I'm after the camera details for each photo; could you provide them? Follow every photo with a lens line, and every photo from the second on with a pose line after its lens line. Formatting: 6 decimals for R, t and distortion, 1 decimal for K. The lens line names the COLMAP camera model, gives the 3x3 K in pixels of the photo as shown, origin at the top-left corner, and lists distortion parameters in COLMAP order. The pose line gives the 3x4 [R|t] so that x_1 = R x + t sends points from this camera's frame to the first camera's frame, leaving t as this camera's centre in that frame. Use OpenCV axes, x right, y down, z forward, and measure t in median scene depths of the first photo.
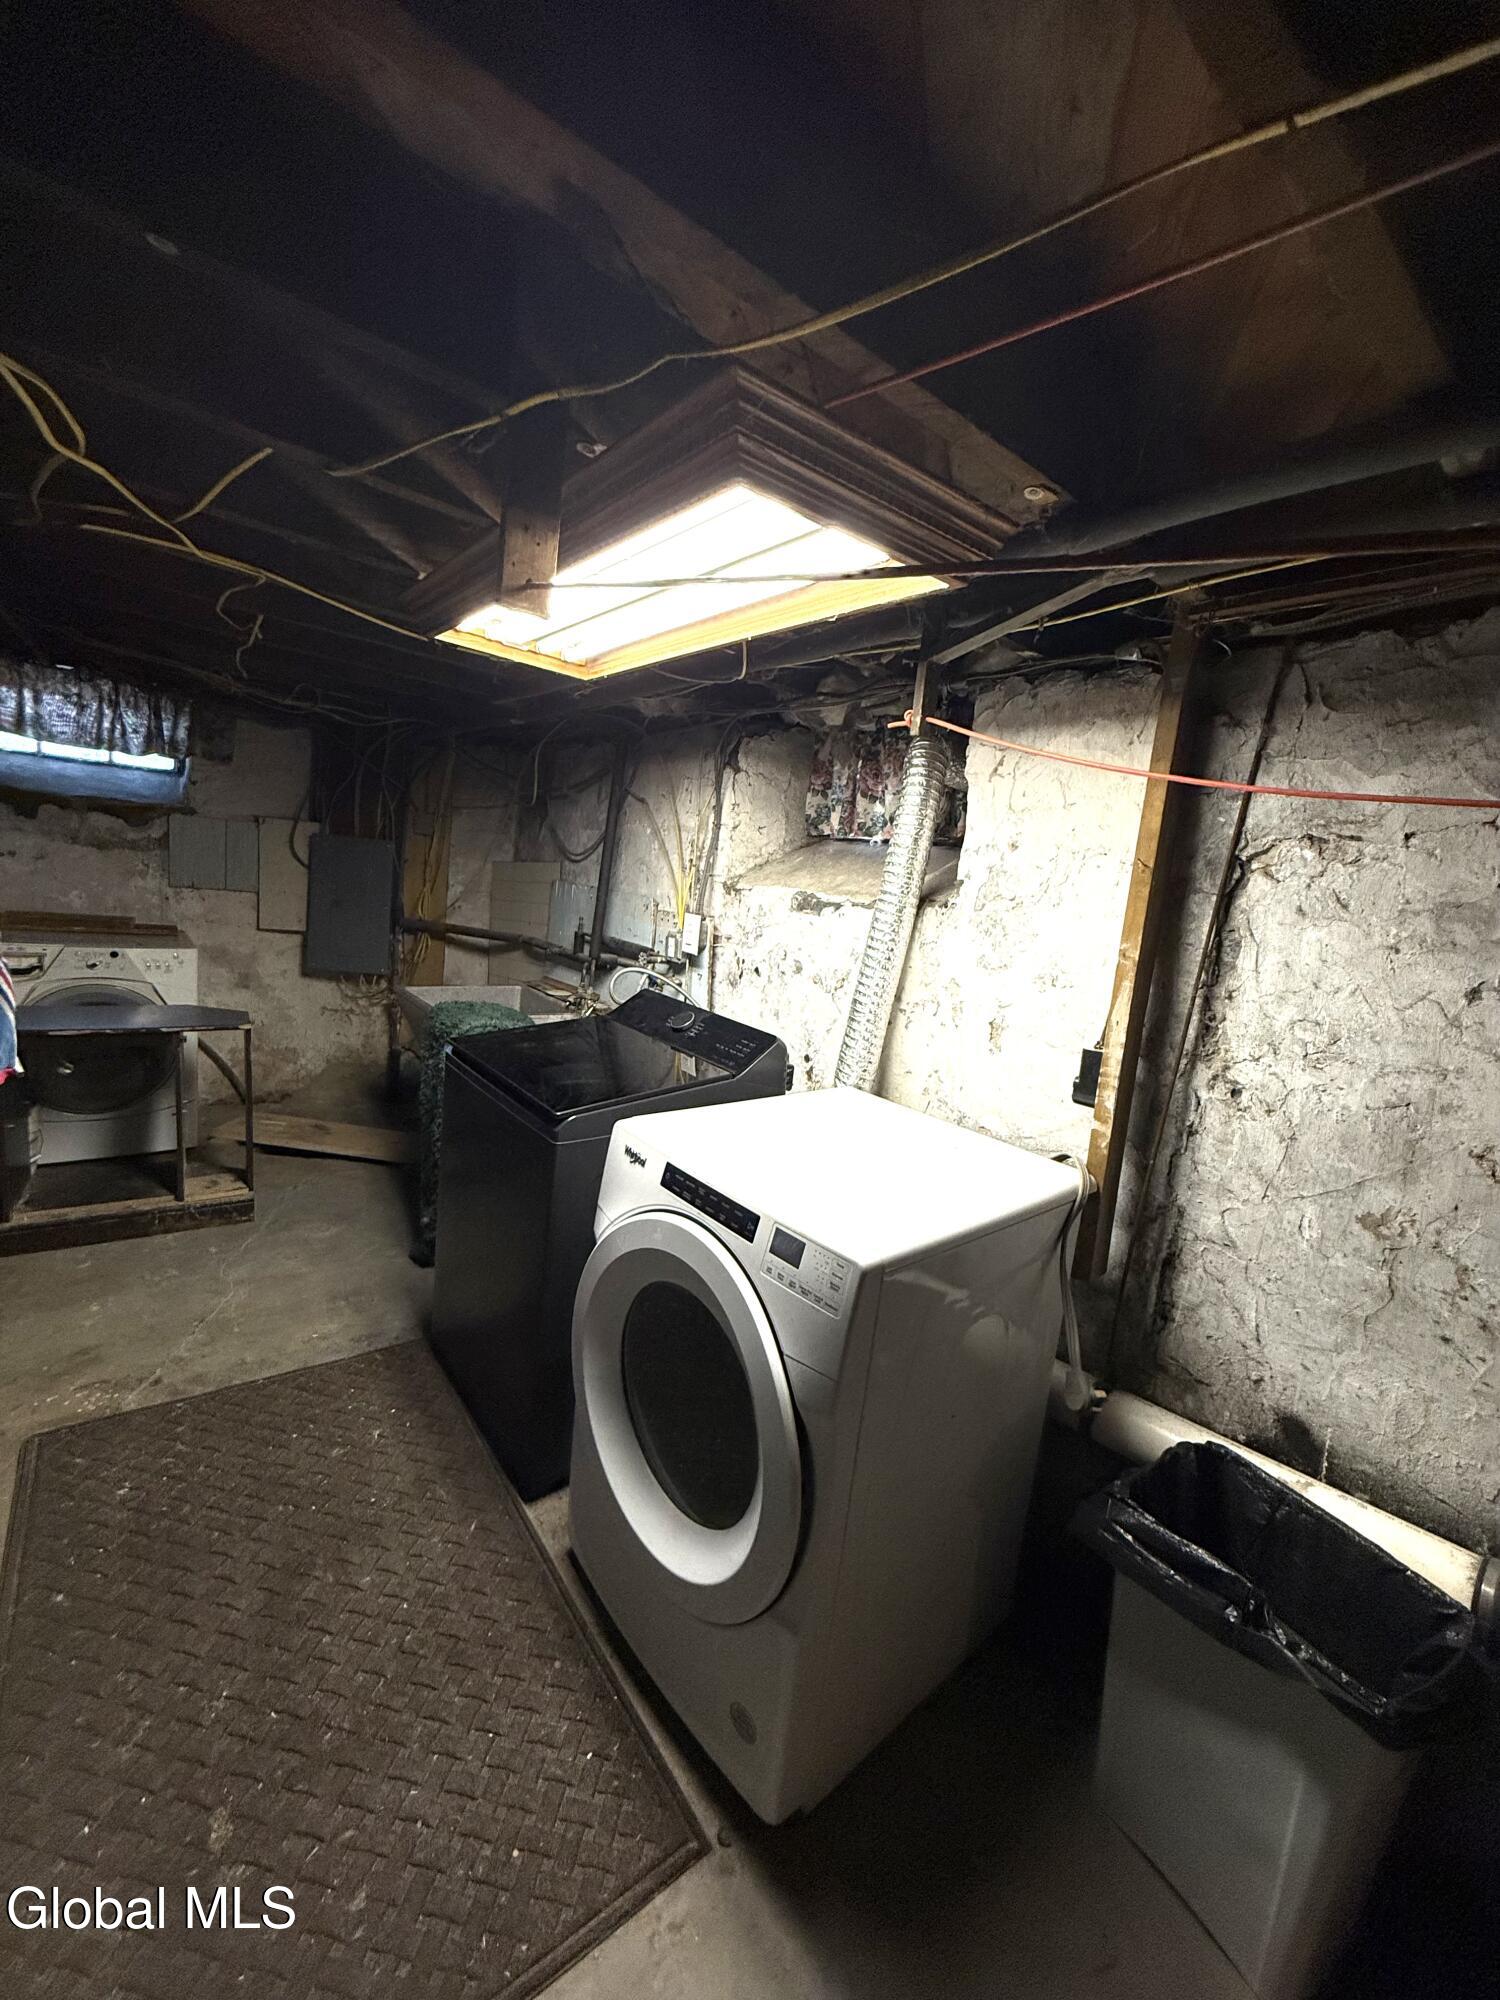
lens RADIAL K [[798.3, 0, 751.7], [0, 798.3, 996.1], [0, 0, 1]] dist [0.001545, -0.000340]
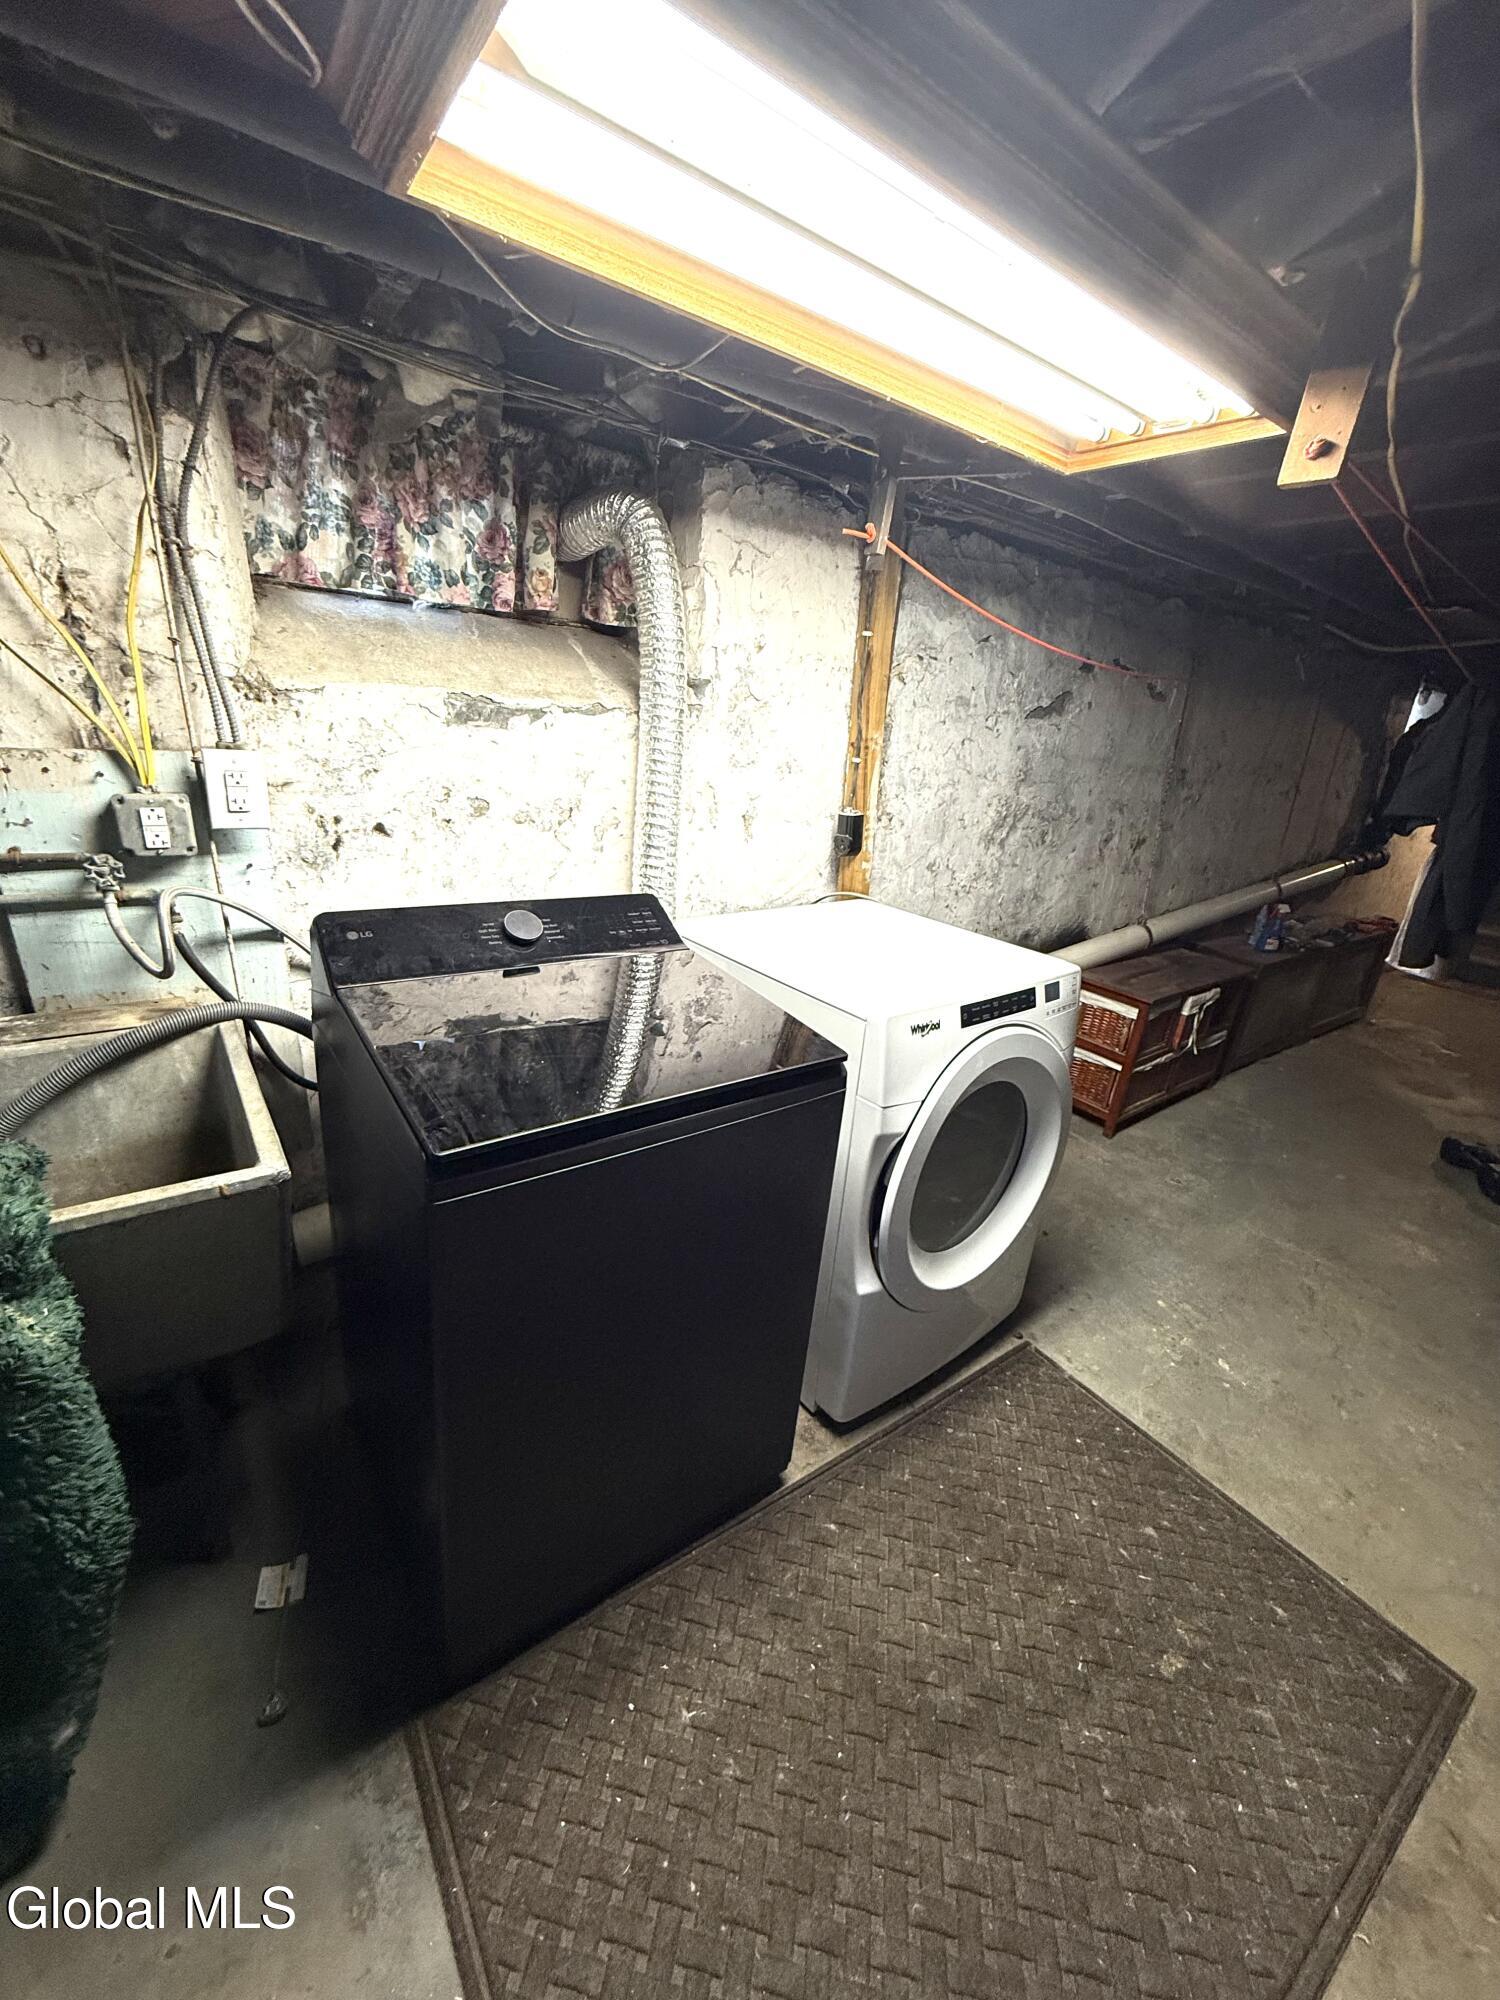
lens RADIAL K [[798.3, 0, 751.7], [0, 798.3, 996.1], [0, 0, 1]] dist [0.001545, -0.000340]
pose [[0.040928, -0.428804, 0.902470, -0.981268], [0.077944, 0.901844, 0.424972, -0.255389], [-0.996117, 0.052948, 0.070333, 1.099056]]
